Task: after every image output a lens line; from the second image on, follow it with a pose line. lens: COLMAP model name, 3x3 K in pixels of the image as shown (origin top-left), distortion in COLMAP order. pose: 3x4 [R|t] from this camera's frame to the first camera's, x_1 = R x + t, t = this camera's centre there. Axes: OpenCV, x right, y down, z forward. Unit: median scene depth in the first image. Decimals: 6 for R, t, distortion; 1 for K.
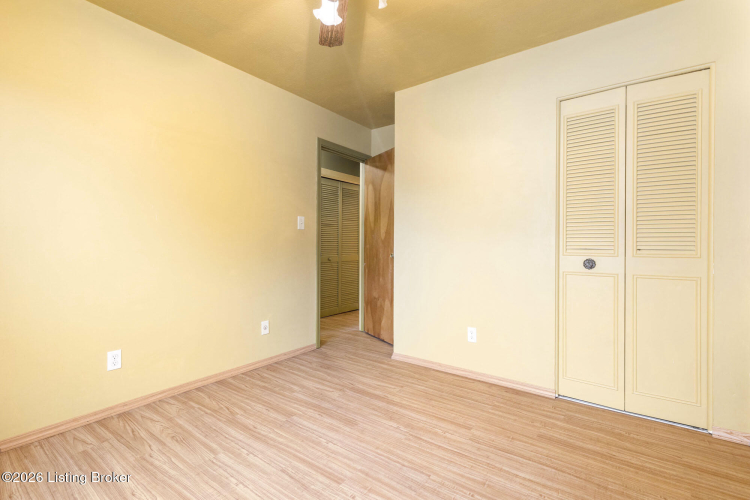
lens RADIAL K [[342.2, 0, 375.5], [0, 342.2, 246.1], [0, 0, 1]] dist [0.006926, 0.000069]
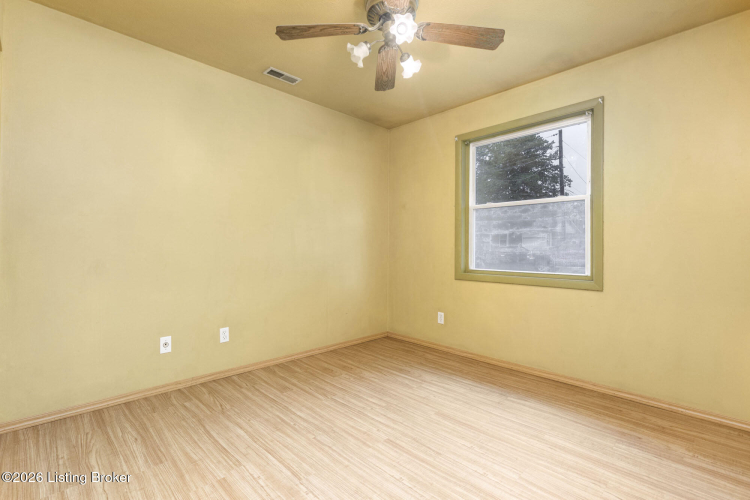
lens RADIAL K [[342.2, 0, 375.5], [0, 342.2, 246.1], [0, 0, 1]] dist [0.006926, 0.000069]
pose [[-0.987851, -0.009543, 0.155109, -0.222650], [-0.010153, 0.999944, -0.003139, -0.003976], [-0.155070, -0.004675, -0.987892, 2.027456]]
